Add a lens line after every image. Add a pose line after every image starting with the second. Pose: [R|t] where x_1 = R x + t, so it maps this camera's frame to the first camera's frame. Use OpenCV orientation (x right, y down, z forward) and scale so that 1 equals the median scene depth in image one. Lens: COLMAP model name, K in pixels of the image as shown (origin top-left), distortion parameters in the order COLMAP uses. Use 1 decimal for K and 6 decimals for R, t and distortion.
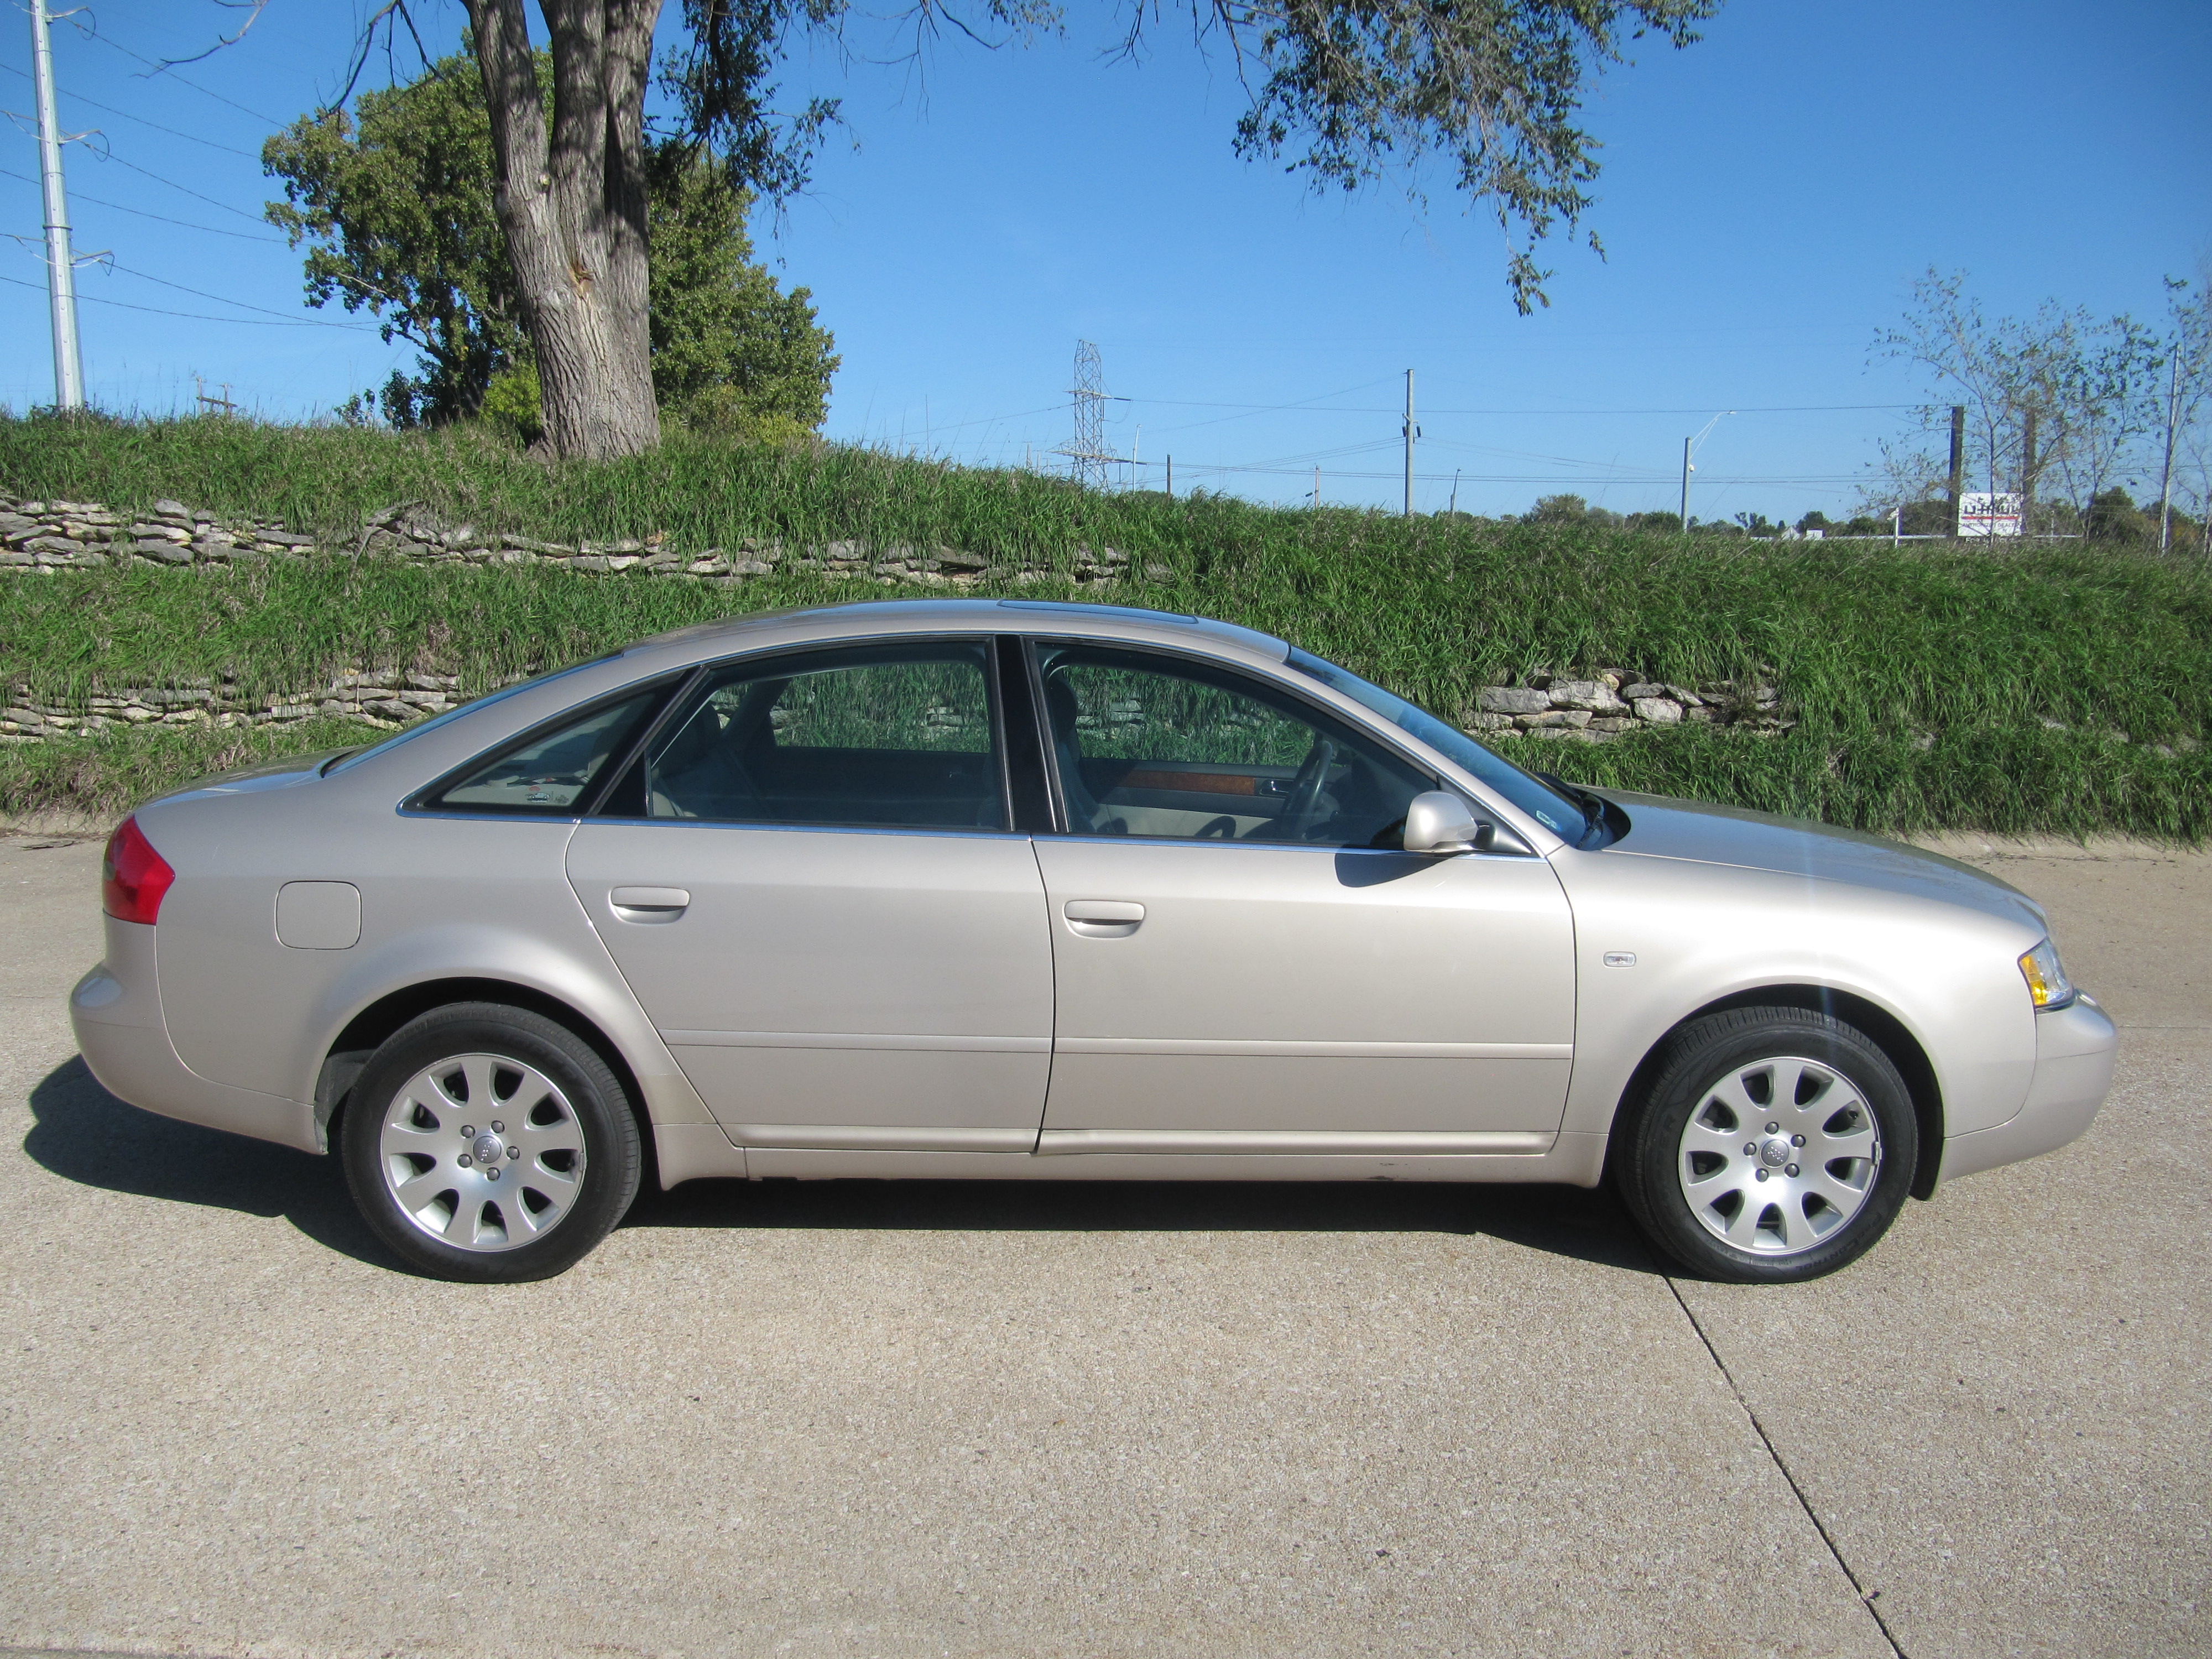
lens RADIAL K [[1810.4, 0, 1106.0], [0, 1810.4, 829.5], [0, 0, 1]] dist [-0.060249, 0.014882]
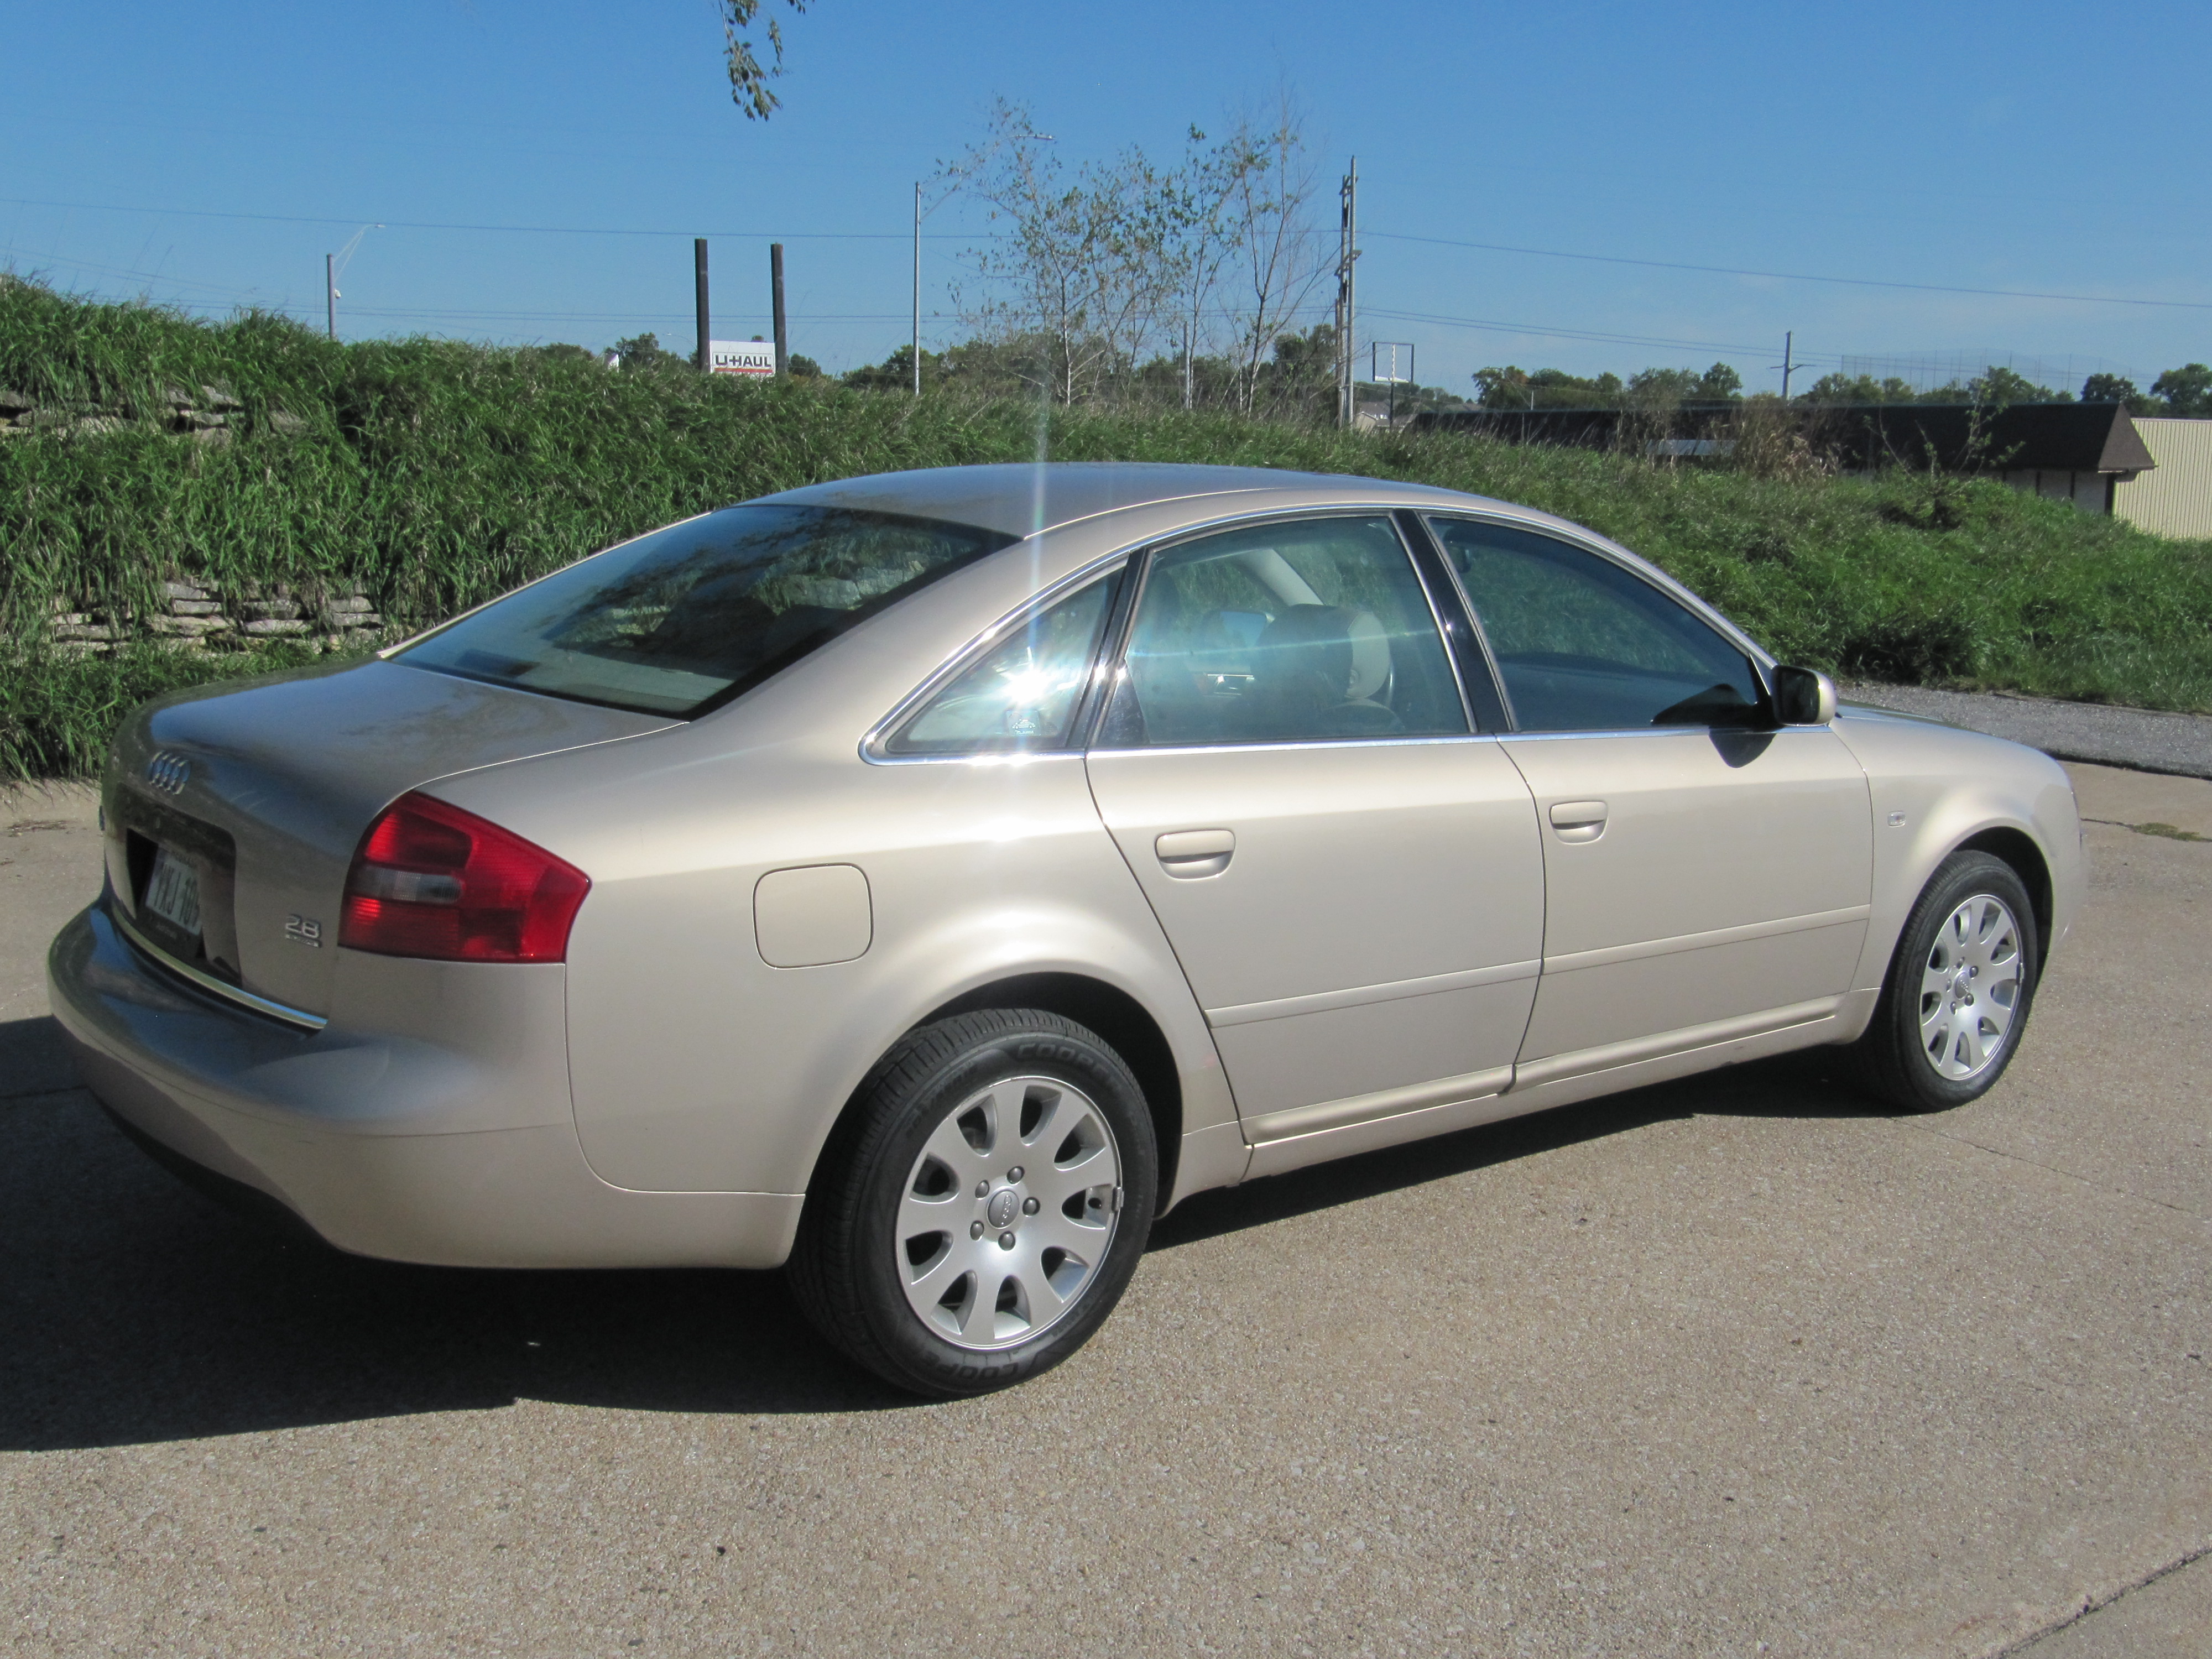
lens RADIAL K [[2235.8, 0, 1112.8], [0, 2235.8, 831.0], [0, 0, 1]] dist [0.002168, -0.007704]
pose [[0.788595, -0.089105, 0.608423, -0.784422], [0.066736, 0.996003, 0.059370, -0.025587], [-0.611281, -0.006215, 0.791389, 0.224109]]
